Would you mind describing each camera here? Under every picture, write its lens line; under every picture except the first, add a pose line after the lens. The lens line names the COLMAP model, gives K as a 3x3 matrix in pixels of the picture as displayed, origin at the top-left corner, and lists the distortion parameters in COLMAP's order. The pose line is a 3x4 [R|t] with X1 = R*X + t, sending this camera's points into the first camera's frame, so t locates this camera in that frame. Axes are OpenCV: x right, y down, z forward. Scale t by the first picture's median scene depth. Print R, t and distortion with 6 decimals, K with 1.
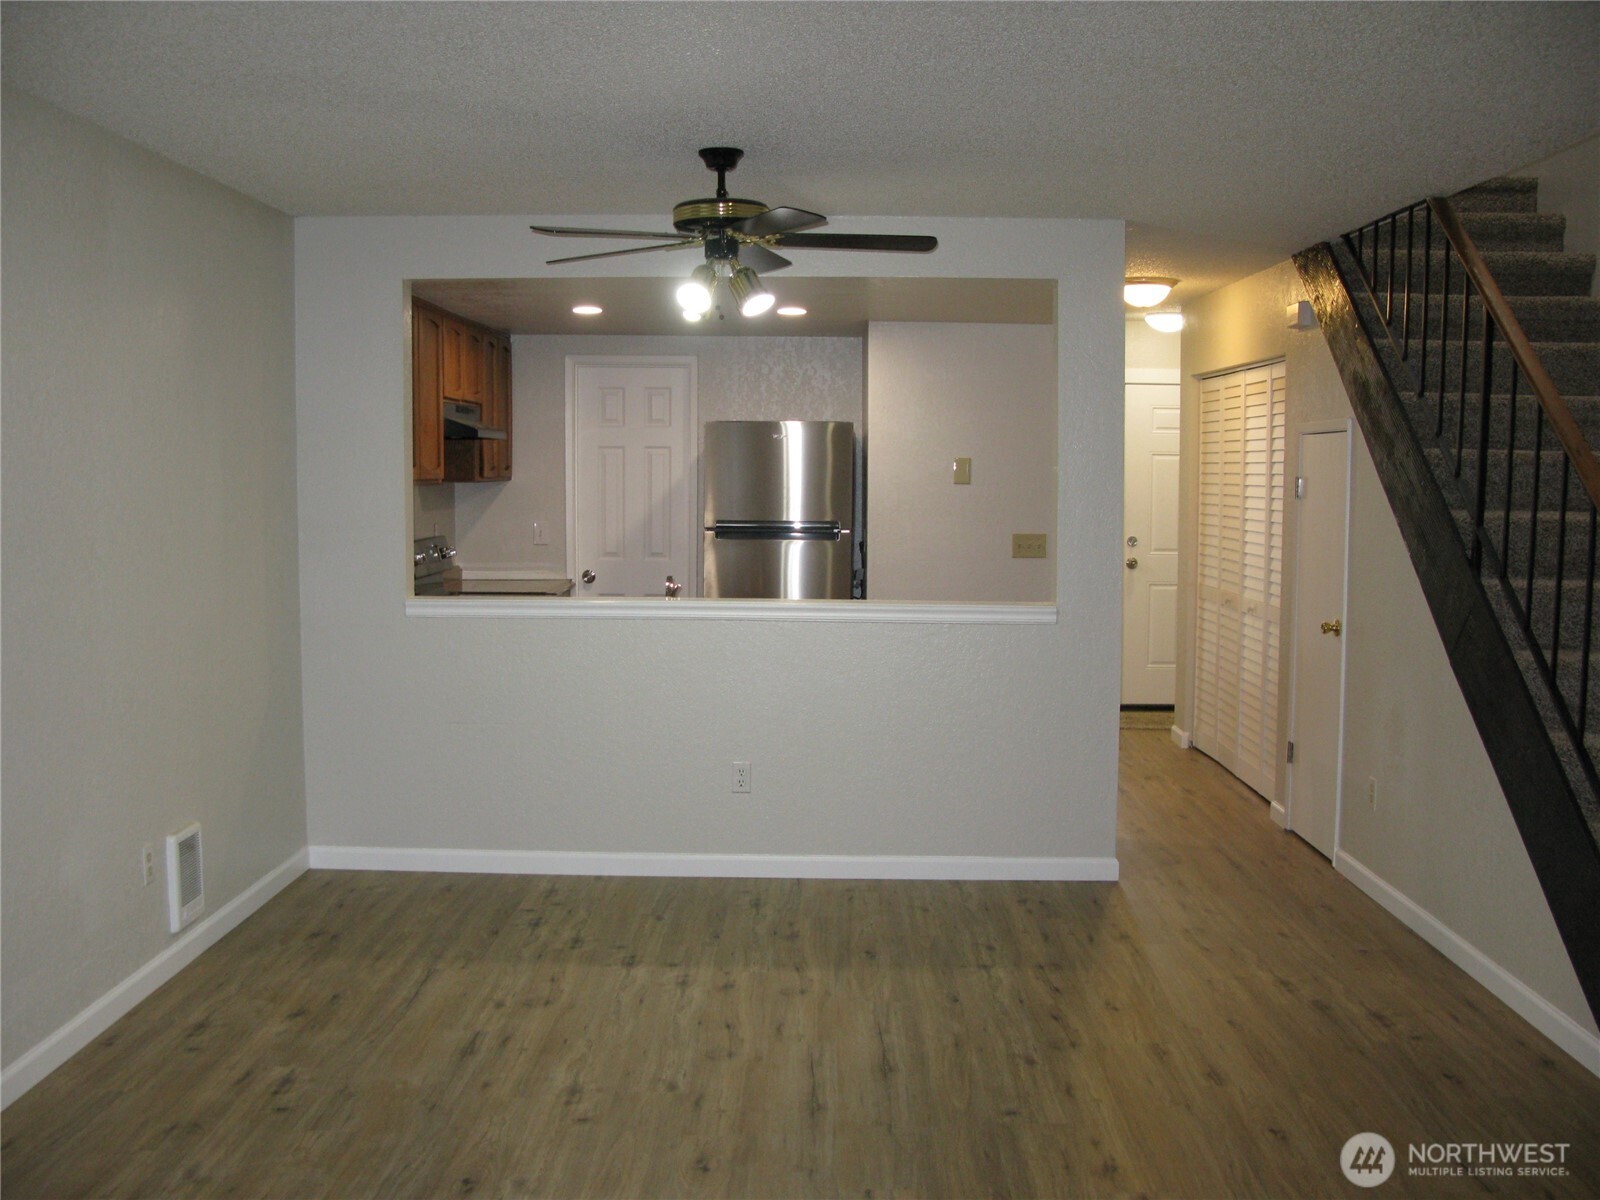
lens RADIAL K [[1577.1, 0, 762.5], [0, 1577.1, 559.3], [0, 0, 1]] dist [-0.128326, 0.007615]
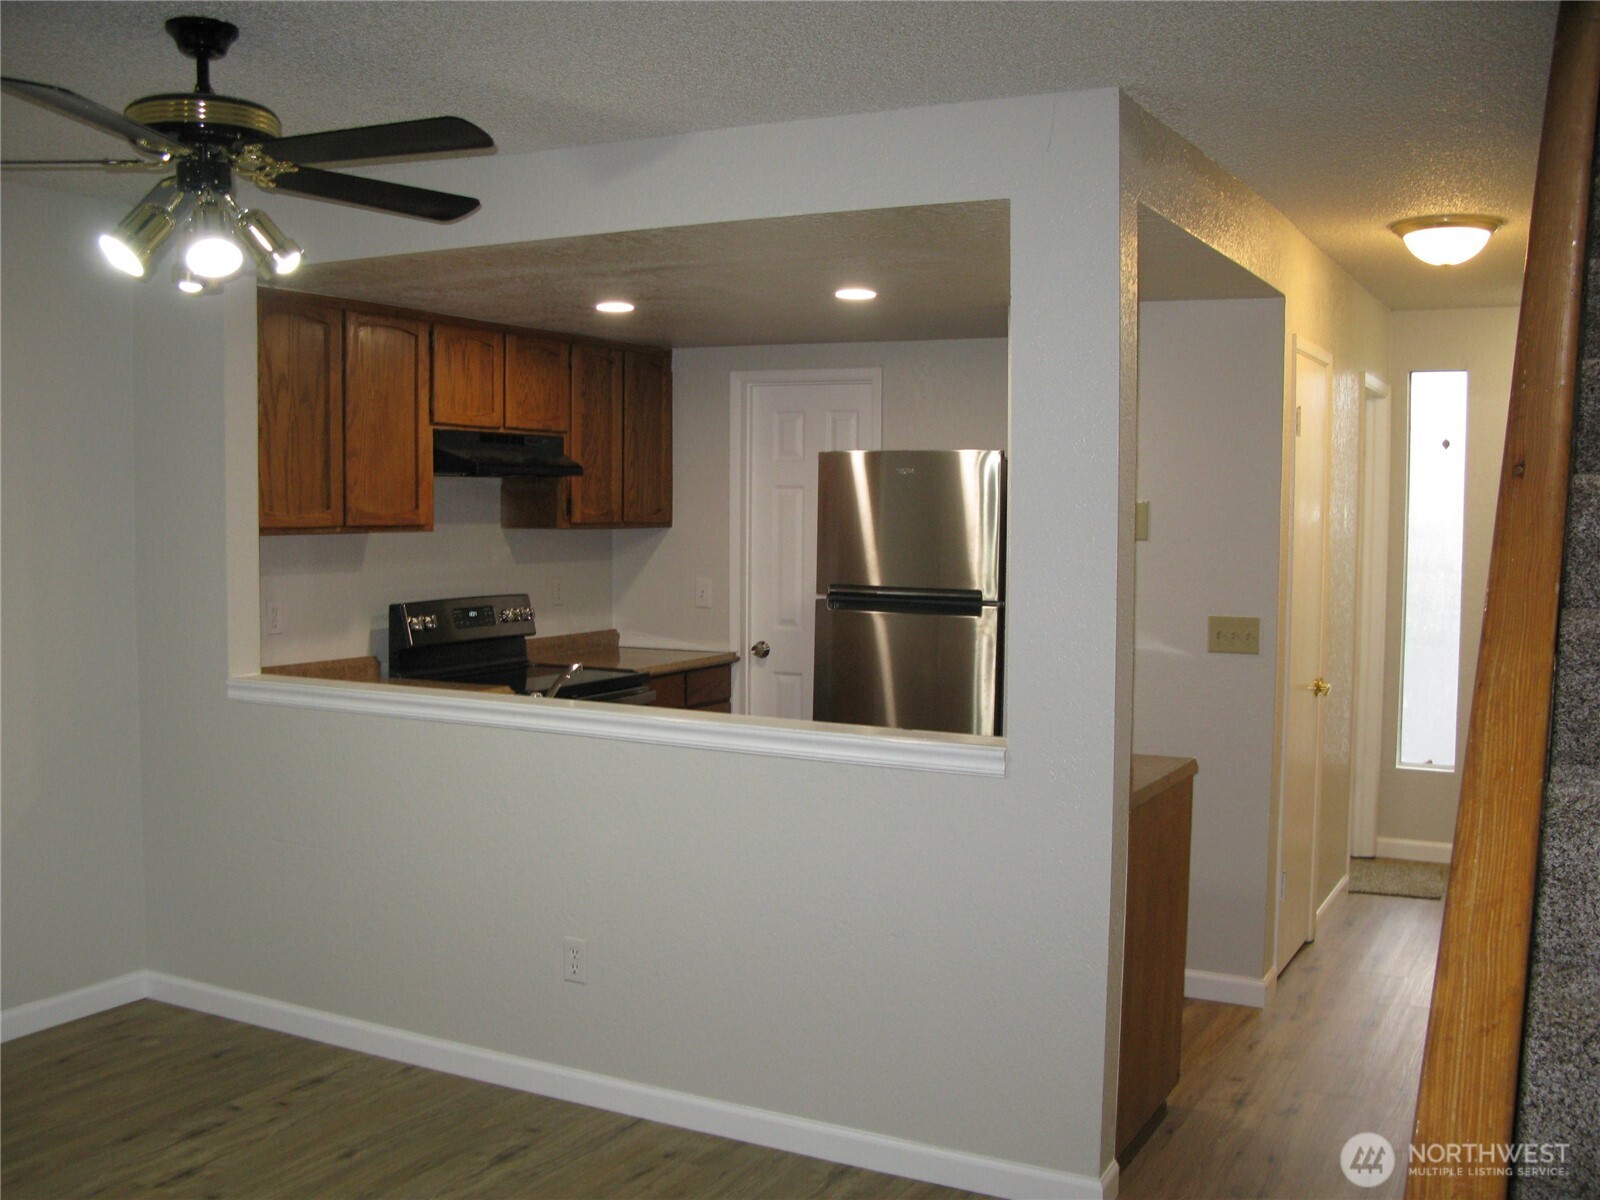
lens RADIAL K [[1583.4, 0, 800.0], [0, 1583.4, 600.0], [0, 0, 1]] dist [-0.191851, 0.216481]
pose [[0.900604, 0.029204, -0.433658, 0.282188], [-0.030970, 0.999516, 0.002995, -0.019007], [0.433536, 0.010733, 0.901072, 0.323453]]
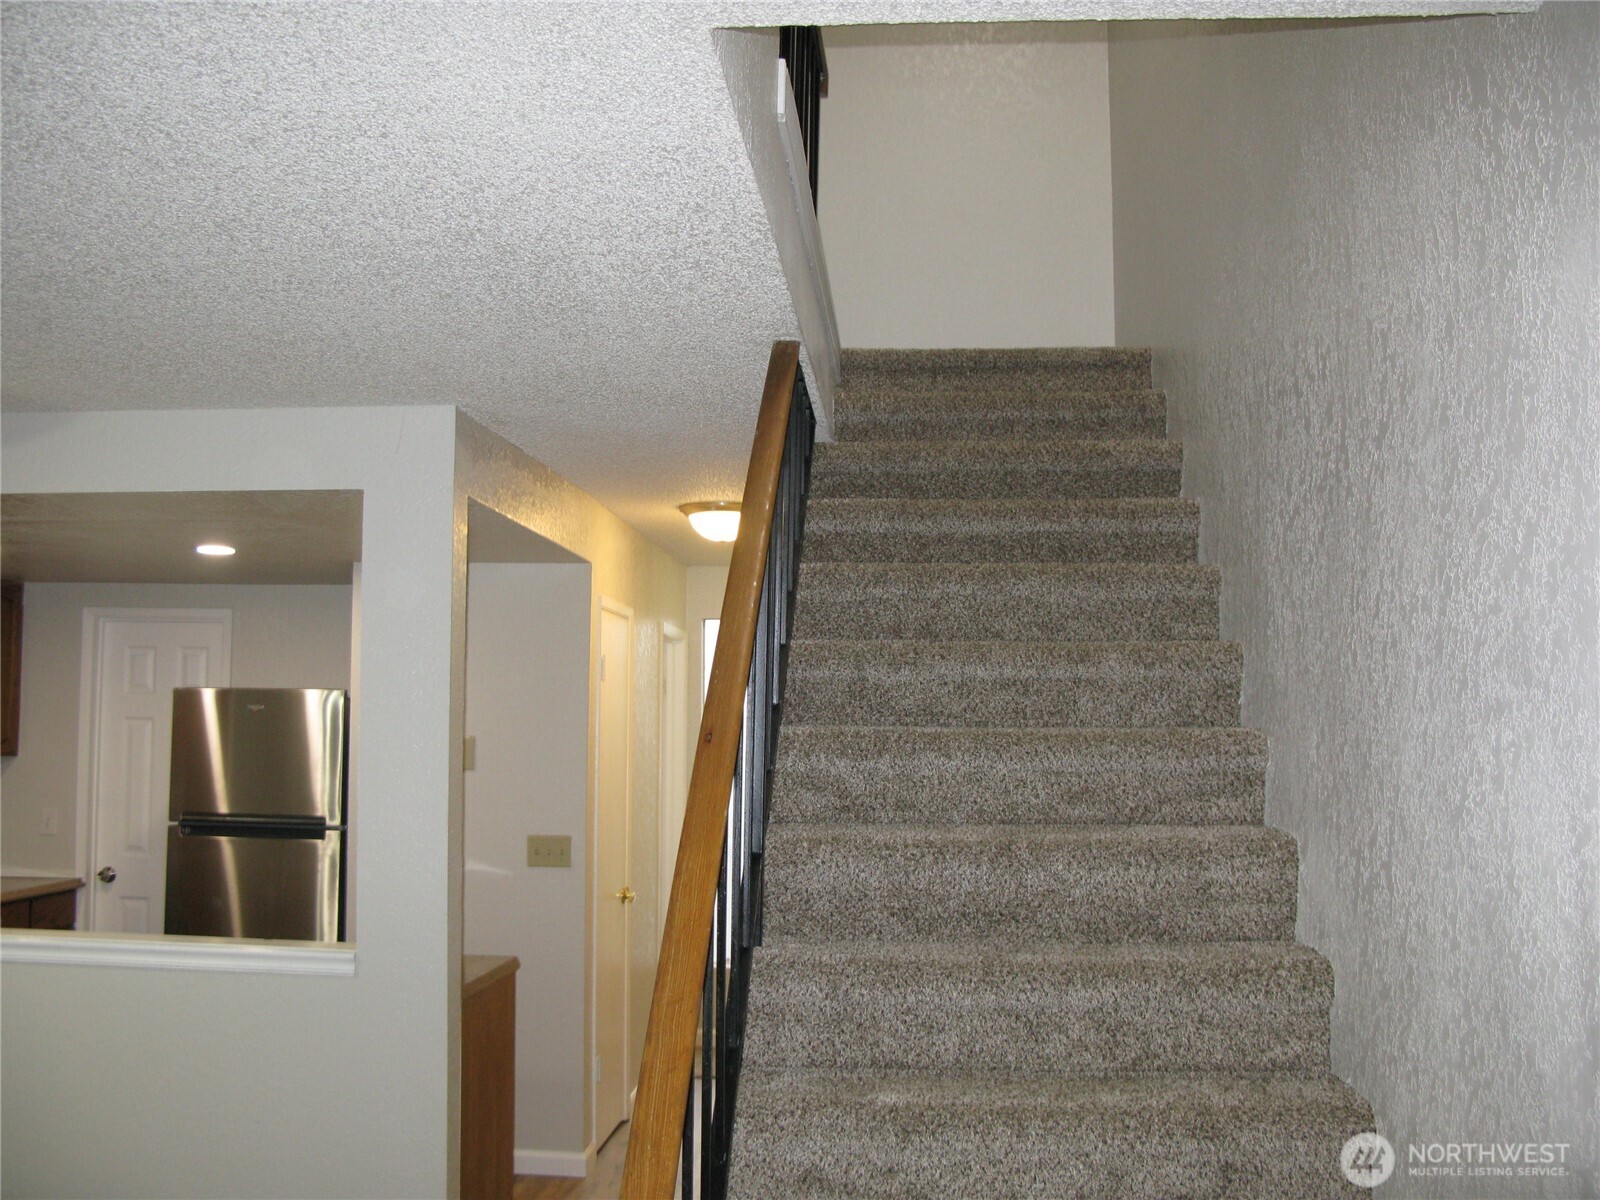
lens RADIAL K [[1592.5, 0, 800.0], [0, 1592.5, 600.0], [0, 0, 1]] dist [-0.147145, 0.016049]
pose [[0.999535, -0.001458, -0.030449, 0.307214], [-0.002904, 0.989757, -0.142733, -0.019683], [0.030345, 0.142755, 0.989293, 0.220944]]
